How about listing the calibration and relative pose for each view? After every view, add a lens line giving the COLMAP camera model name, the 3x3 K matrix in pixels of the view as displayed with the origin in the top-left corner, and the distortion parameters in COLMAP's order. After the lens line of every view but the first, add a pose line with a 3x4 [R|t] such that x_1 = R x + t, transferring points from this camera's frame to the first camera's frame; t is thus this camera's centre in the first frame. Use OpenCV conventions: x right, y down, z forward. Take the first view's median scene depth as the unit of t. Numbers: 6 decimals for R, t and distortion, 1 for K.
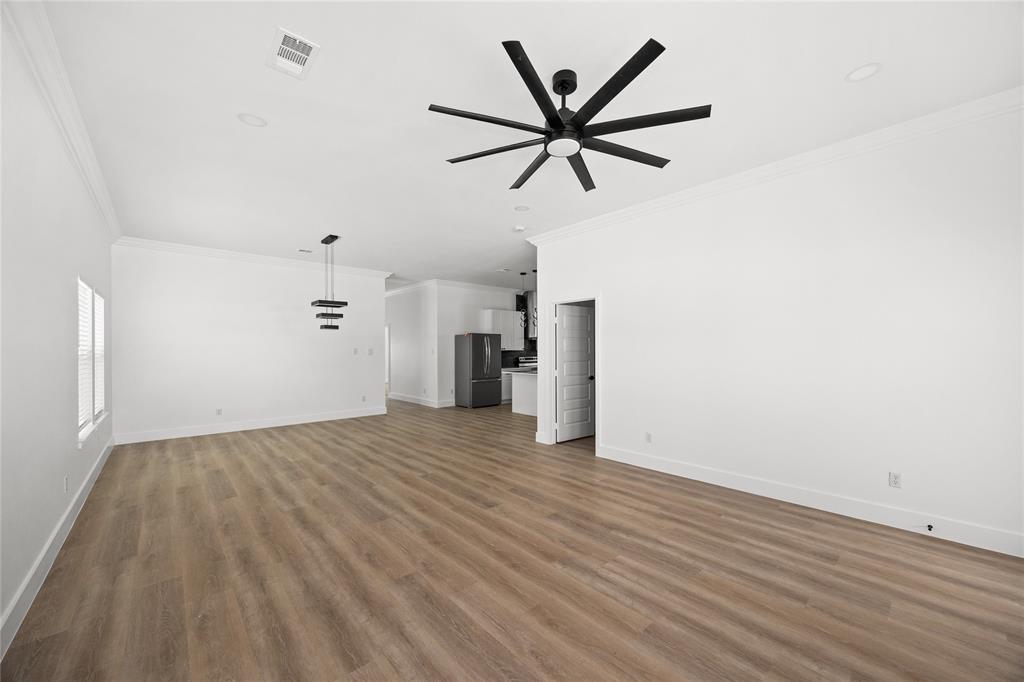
lens RADIAL K [[388.8, 0, 518.2], [0, 388.8, 347.0], [0, 0, 1]] dist [-0.000131, 0.000059]
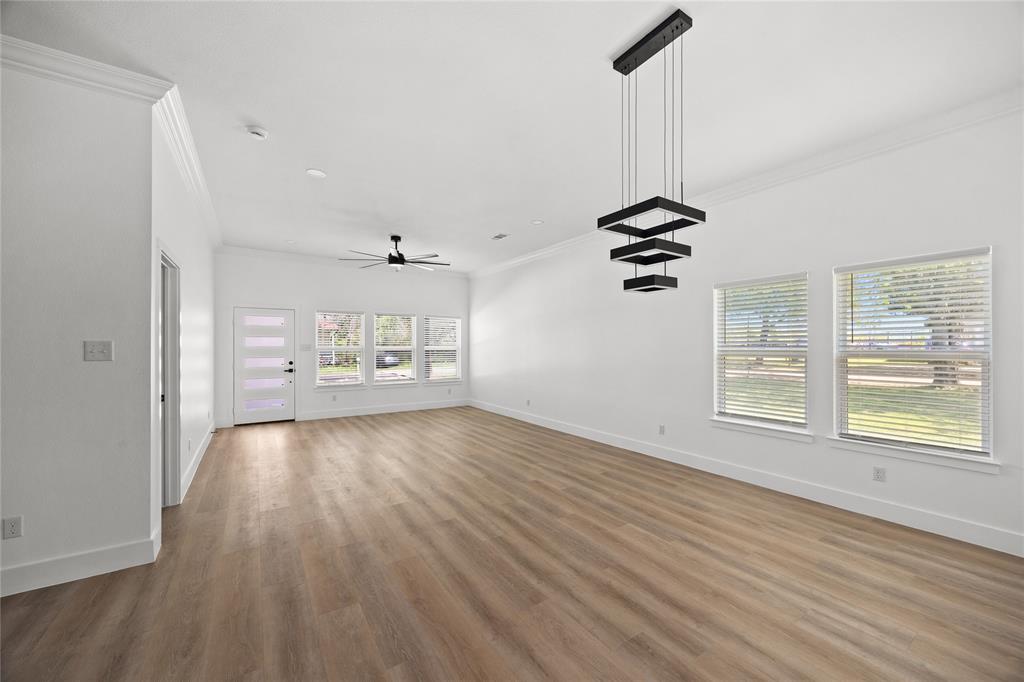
lens RADIAL K [[388.8, 0, 518.2], [0, 388.8, 347.0], [0, 0, 1]] dist [-0.000131, 0.000059]
pose [[-0.989599, 0.002616, 0.143830, -0.310638], [0.001643, 0.999975, -0.006881, 0.008760], [-0.143844, -0.006573, -0.989579, 1.031286]]
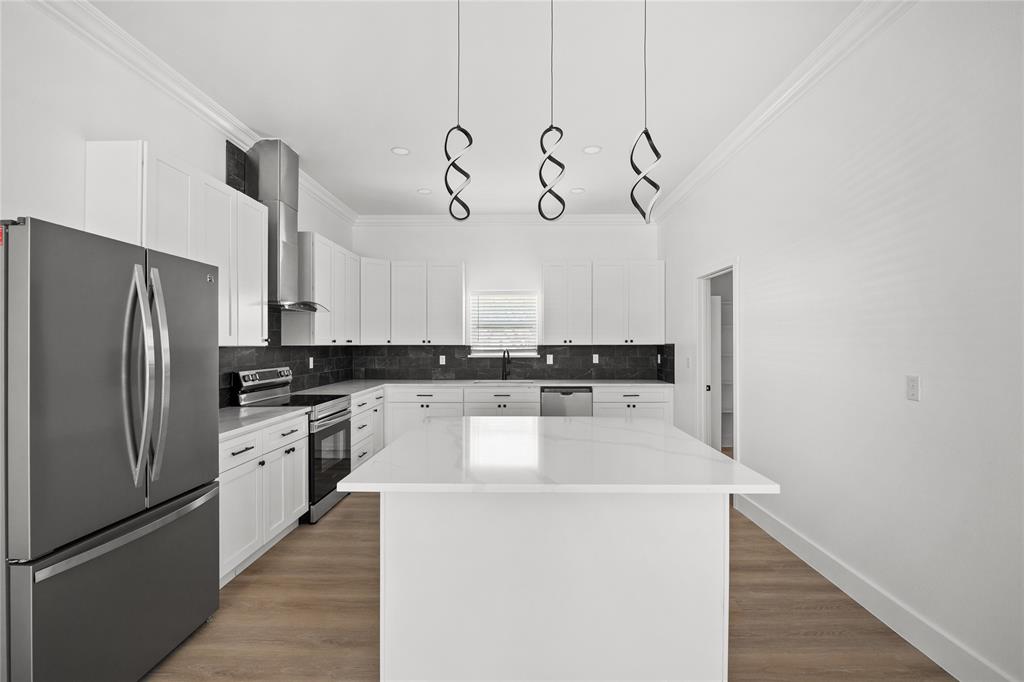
lens RADIAL K [[458.9, 0, 512.0], [0, 458.9, 341.0], [0, 0, 1]] dist [-0.000305, 0.000309]
pose [[0.685291, 0.008816, 0.728216, -0.143401], [-0.005466, 0.999961, -0.006962, 0.008823], [-0.728249, 0.000790, 0.685313, 0.909521]]
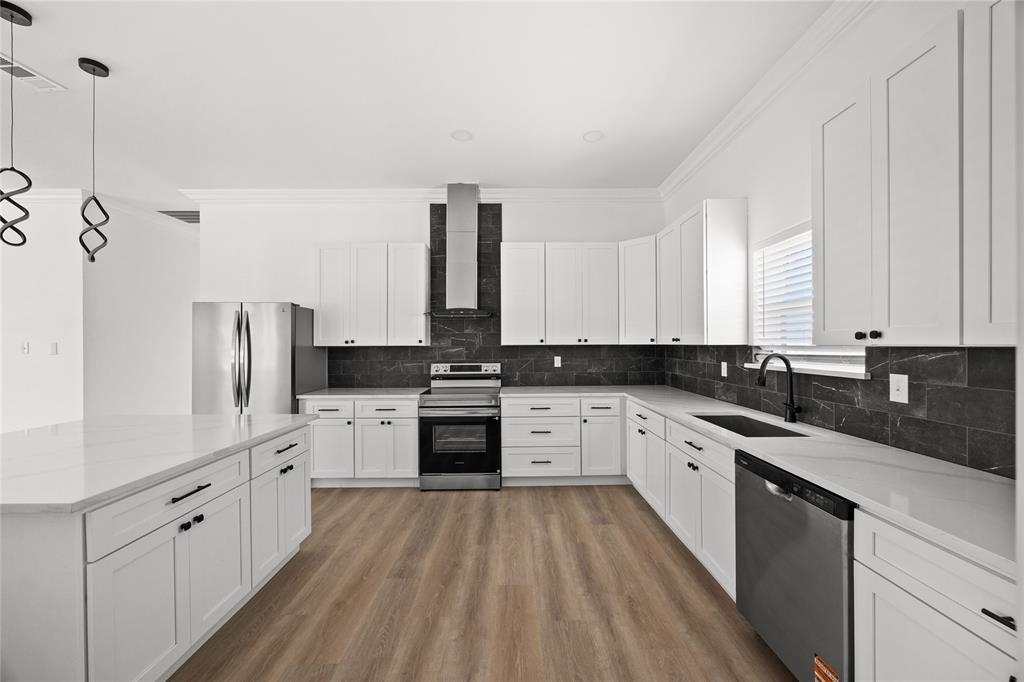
lens RADIAL K [[387.6, 0, 514.1], [0, 387.6, 343.5], [0, 0, 1]] dist [0.000385, 0.000000]
pose [[0.746918, 0.000531, -0.664916, 0.451502], [0.004760, 0.999970, 0.006145, 0.006353], [0.664899, -0.007755, 0.746893, 1.087098]]
